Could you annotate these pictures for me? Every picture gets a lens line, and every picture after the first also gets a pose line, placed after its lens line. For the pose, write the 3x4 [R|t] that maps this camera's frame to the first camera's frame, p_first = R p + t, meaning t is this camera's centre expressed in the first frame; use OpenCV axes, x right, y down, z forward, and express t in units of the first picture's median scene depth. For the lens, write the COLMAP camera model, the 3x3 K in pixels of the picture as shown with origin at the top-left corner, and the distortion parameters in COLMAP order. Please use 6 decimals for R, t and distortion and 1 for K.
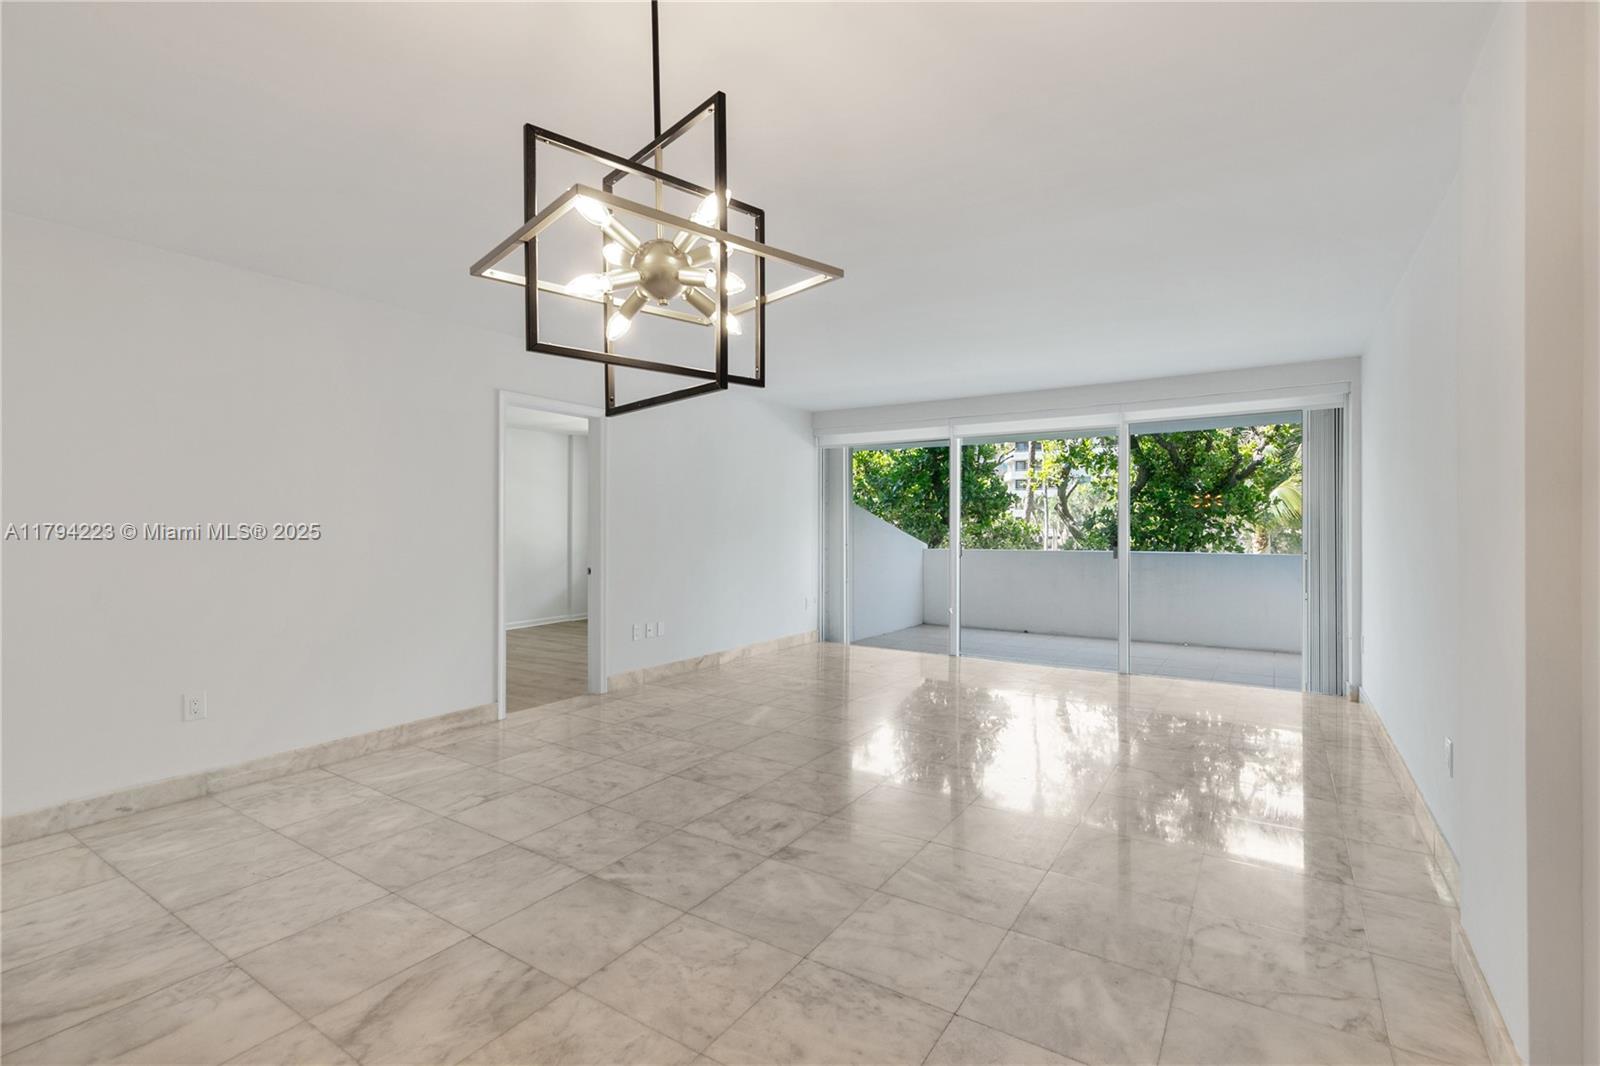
lens RADIAL K [[729.6, 0, 805.7], [0, 729.6, 528.3], [0, 0, 1]] dist [0.009876, -0.001459]
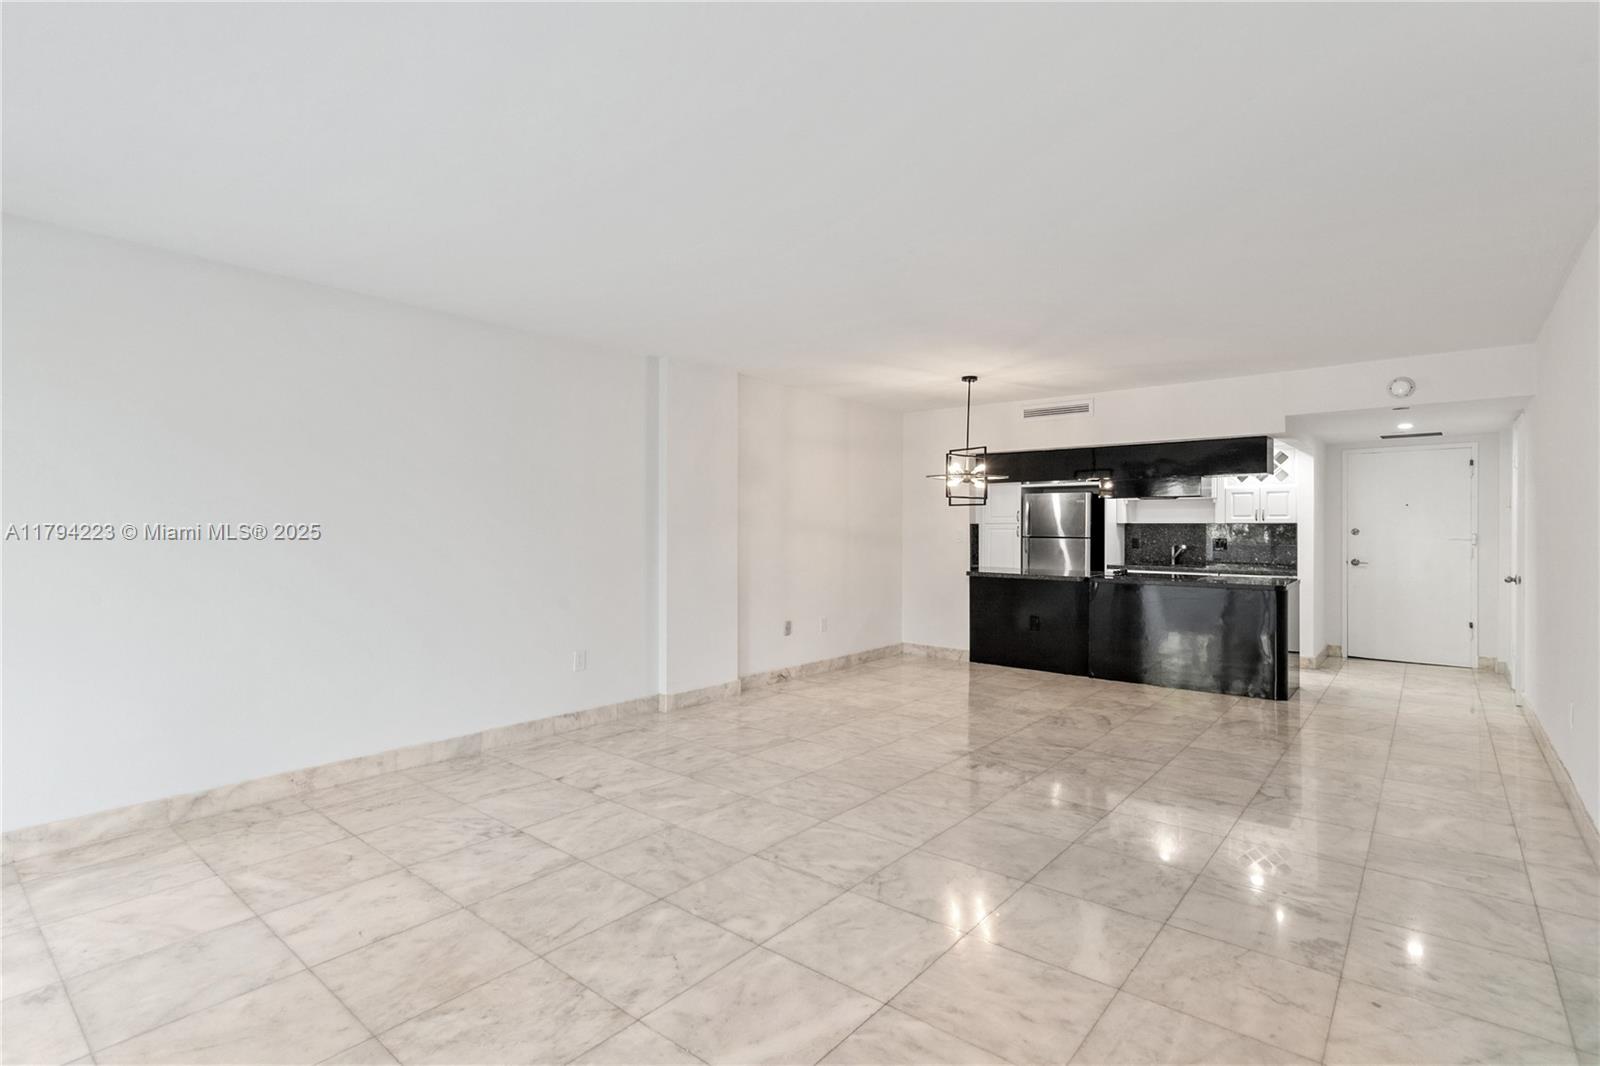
lens RADIAL K [[761.1, 0, 800.3], [0, 761.1, 530.3], [0, 0, 1]] dist [0.007846, -0.001687]
pose [[-0.992553, -0.004839, 0.121721, 0.056937], [-0.004346, 0.999981, 0.004310, -0.007559], [-0.121739, 0.003749, -0.992555, 1.312806]]
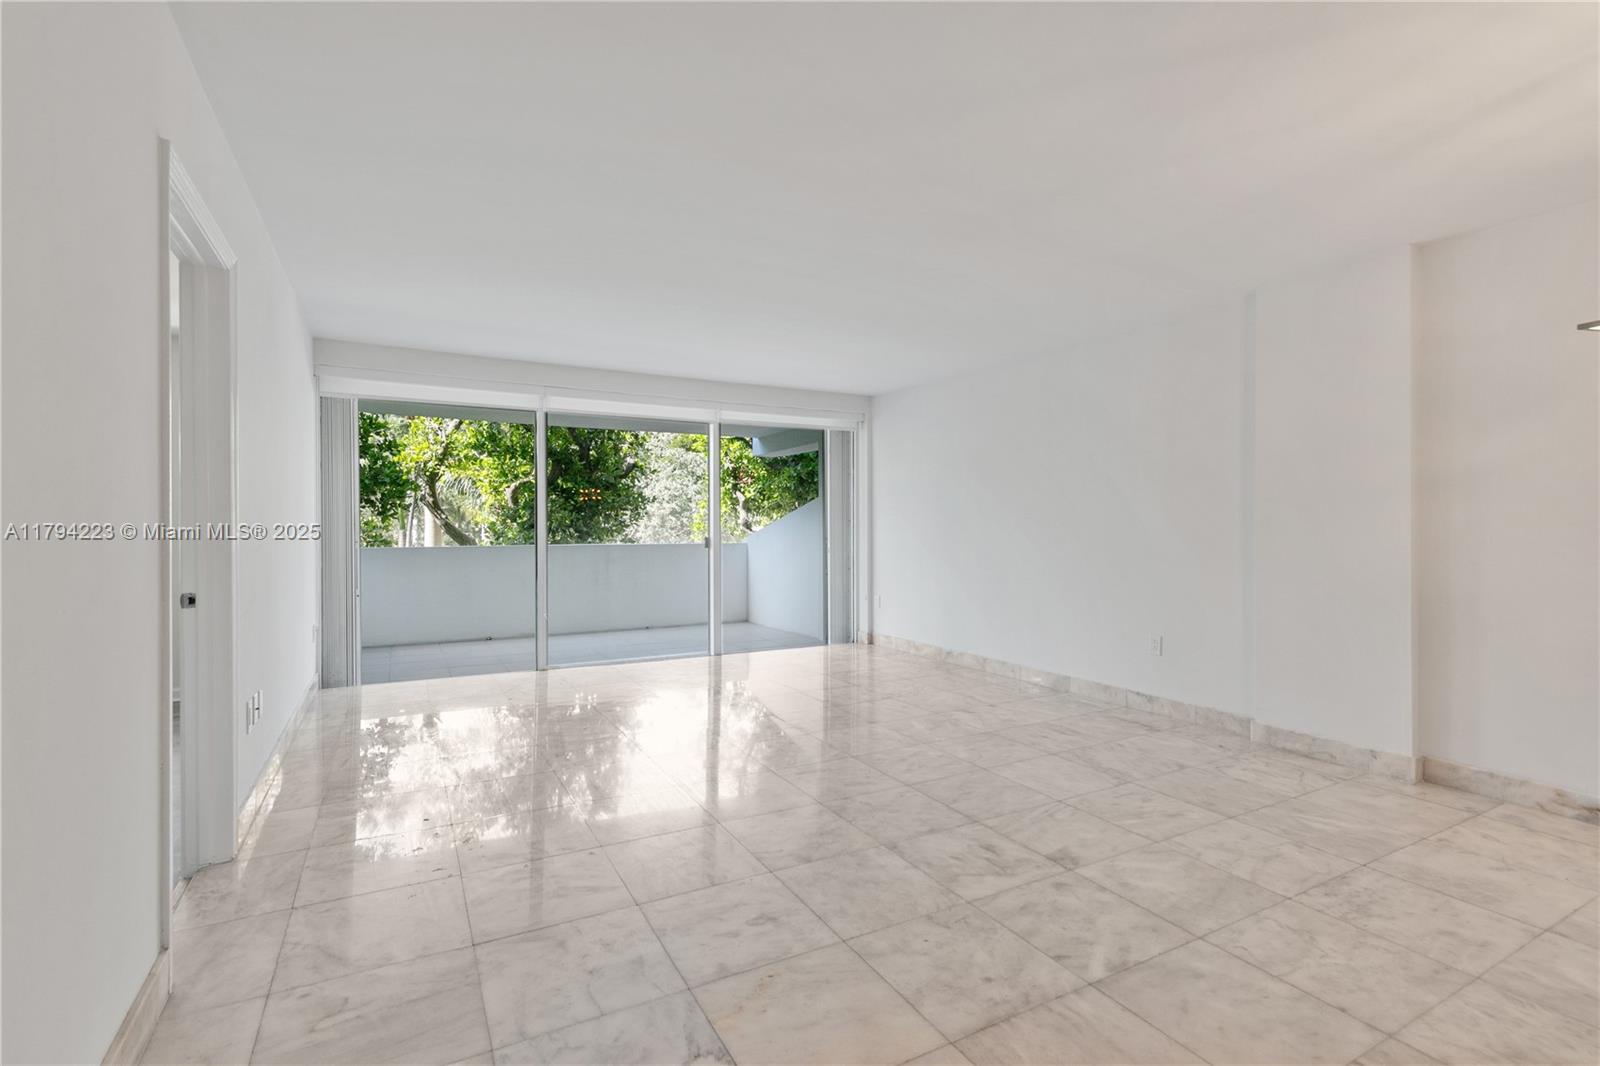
lens RADIAL K [[729.6, 0, 803.2], [0, 729.6, 526.6], [0, 0, 1]] dist [0.009876, -0.001459]
pose [[0.472117, -0.001102, 0.881535, -0.505567], [0.001142, 0.999999, 0.000638, 0.012147], [-0.881535, 0.000706, 0.472118, 0.434115]]
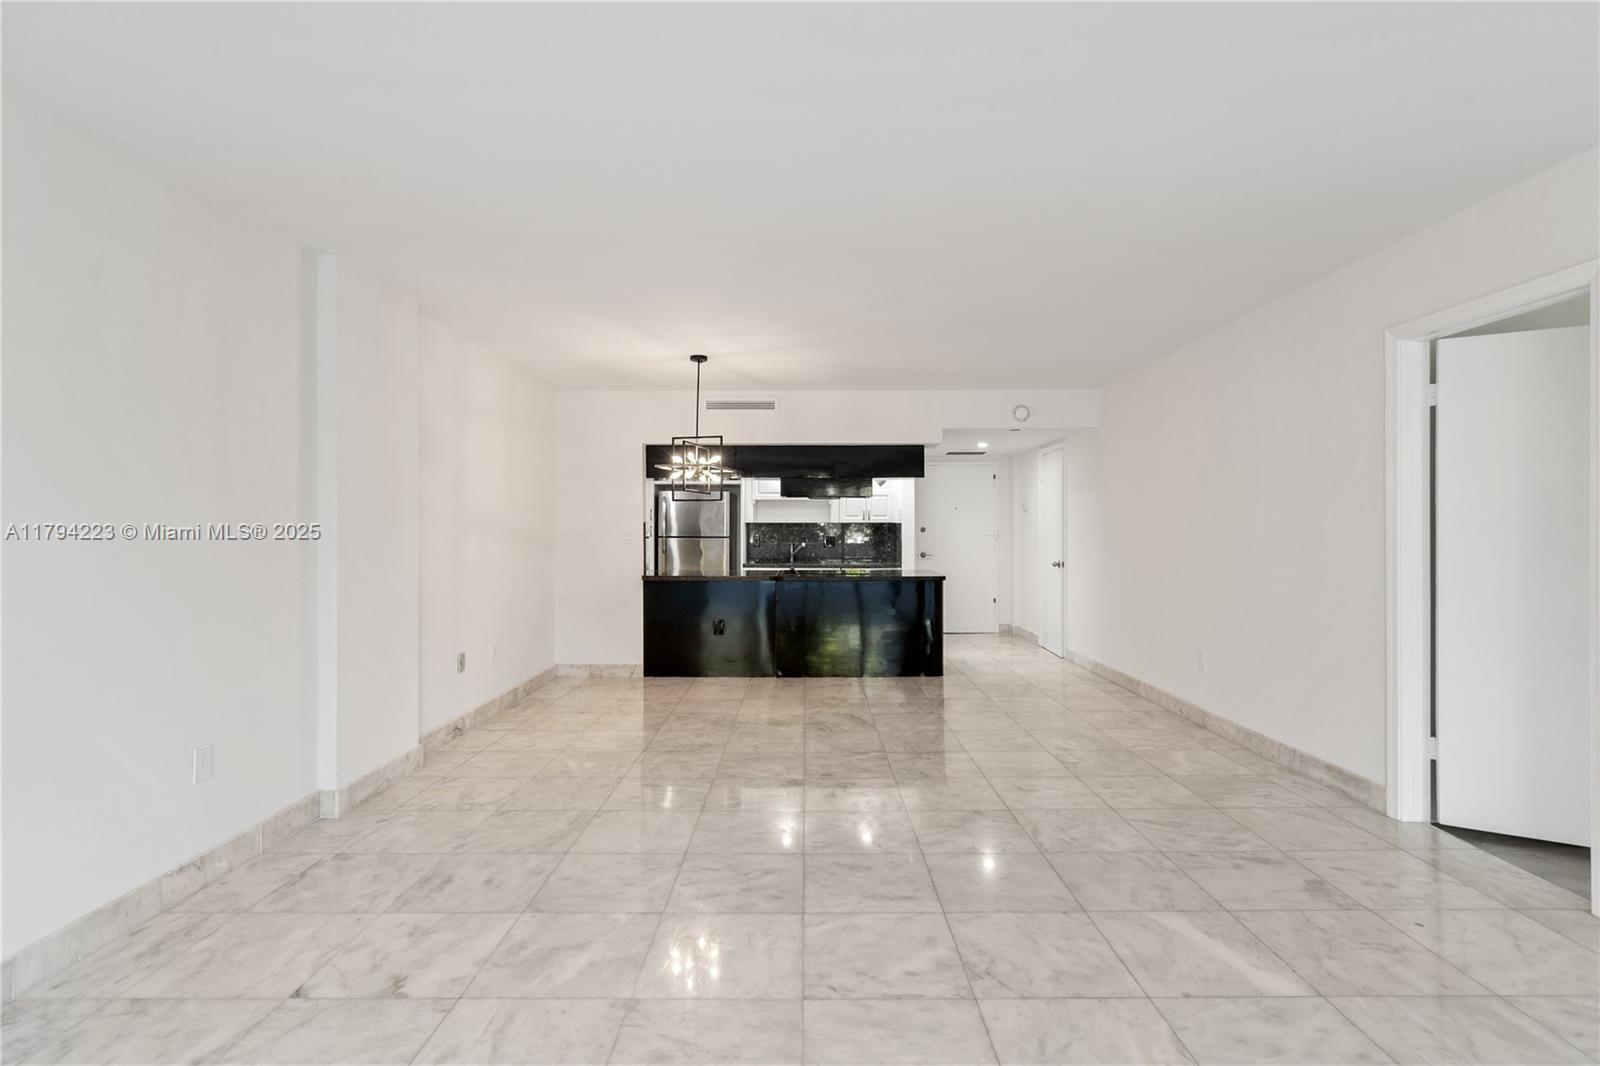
lens RADIAL K [[761.1, 0, 800.1], [0, 761.1, 530.9], [0, 0, 1]] dist [0.007846, -0.001687]
pose [[-0.844699, 0.000117, -0.535241, 0.353738], [-0.000403, 1.000000, 0.000855, -0.002527], [0.535241, 0.000938, -0.844699, 1.093704]]
